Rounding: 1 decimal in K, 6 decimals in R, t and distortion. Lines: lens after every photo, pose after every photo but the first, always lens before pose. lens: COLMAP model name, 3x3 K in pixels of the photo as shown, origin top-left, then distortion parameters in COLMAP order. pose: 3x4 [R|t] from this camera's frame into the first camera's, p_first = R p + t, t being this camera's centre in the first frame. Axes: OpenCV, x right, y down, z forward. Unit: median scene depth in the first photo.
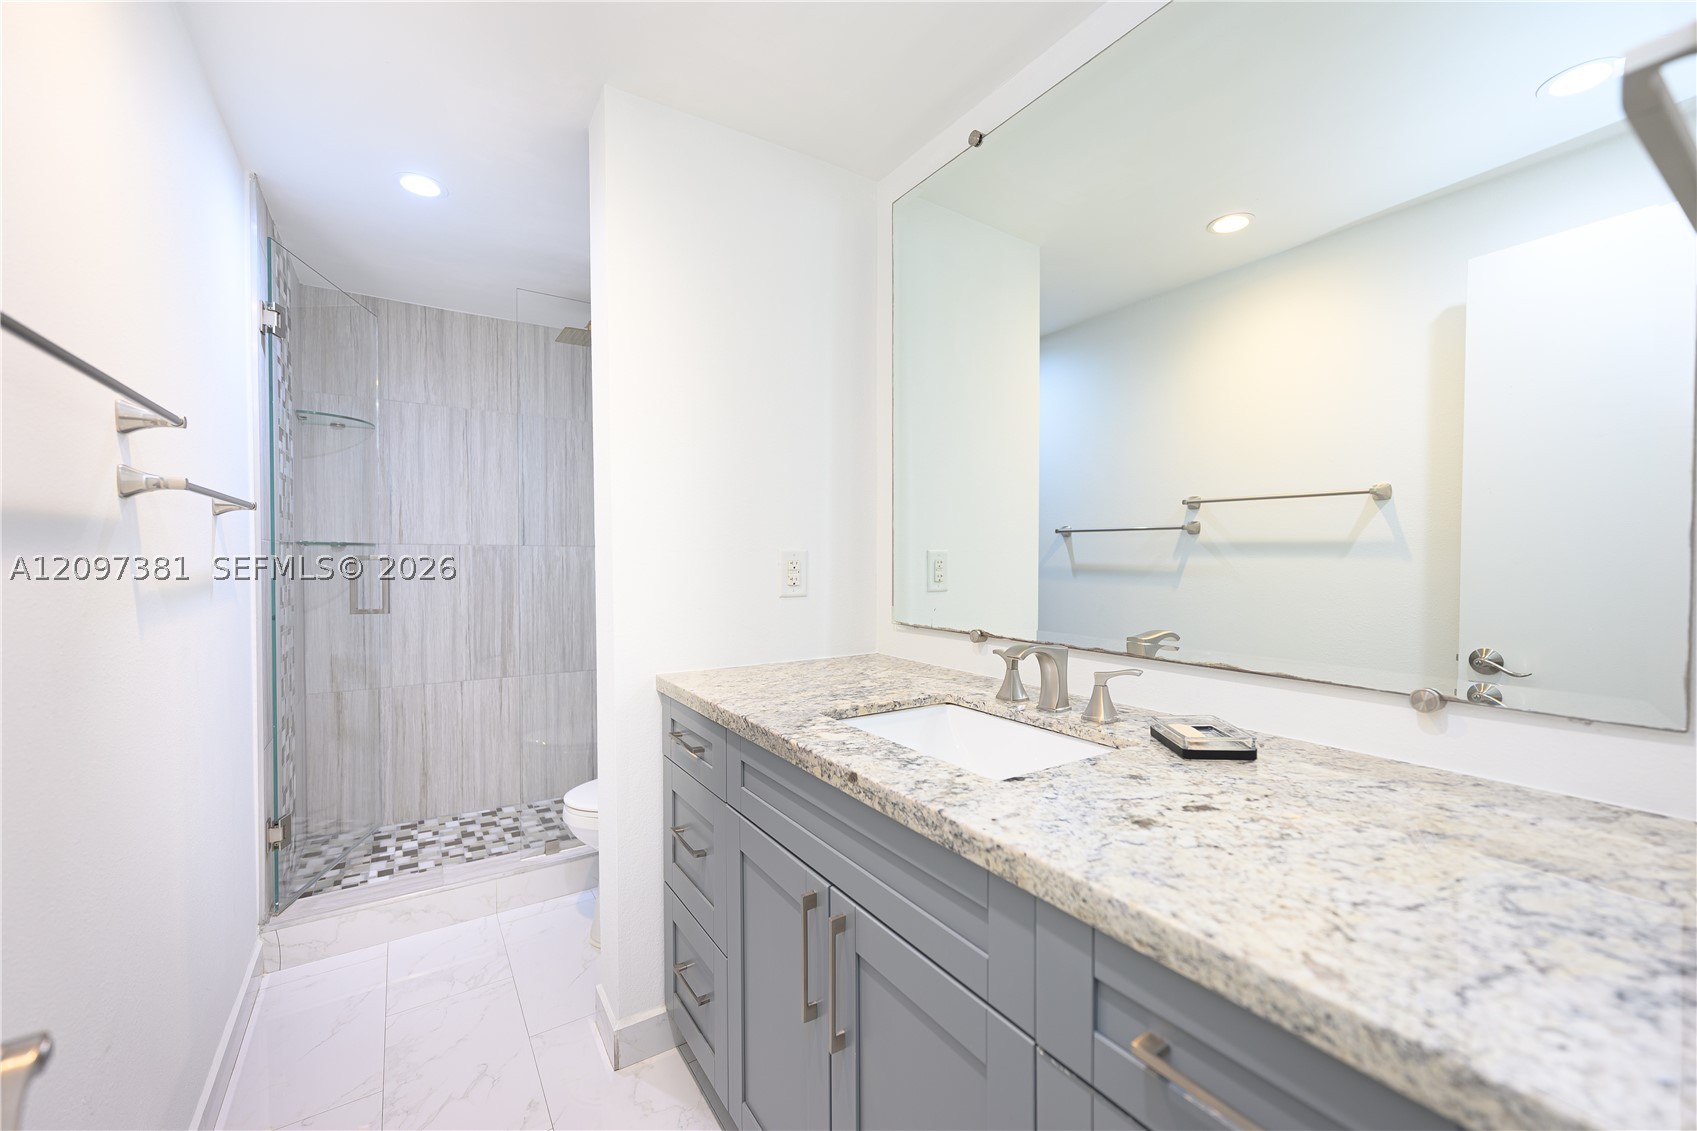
lens RADIAL K [[669.2, 0, 843.2], [0, 669.2, 567.2], [0, 0, 1]] dist [0.001065, -0.000222]
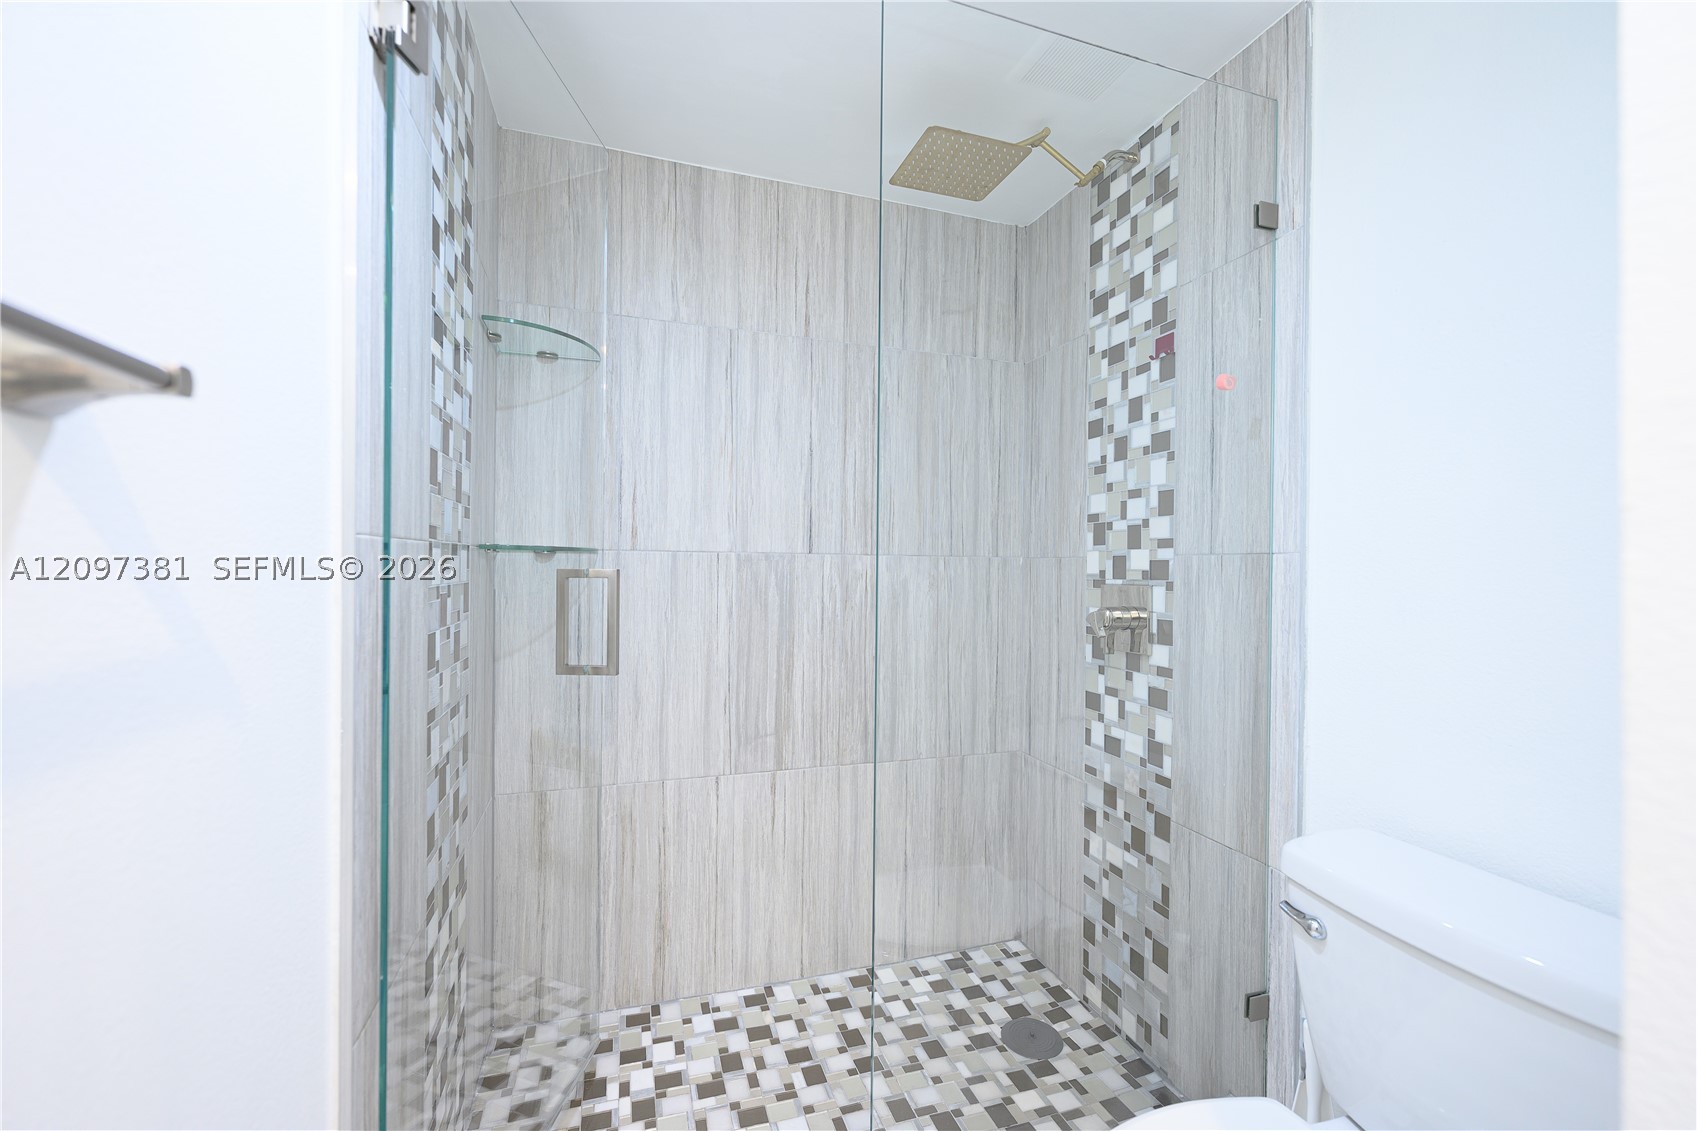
lens RADIAL K [[669.2, 0, 843.2], [0, 669.2, 567.2], [0, 0, 1]] dist [0.001065, -0.000222]
pose [[0.967330, 0.007874, -0.253397, -0.316412], [-0.012027, 0.999817, -0.014846, -0.012009], [0.253234, 0.017408, 0.967248, 0.451177]]
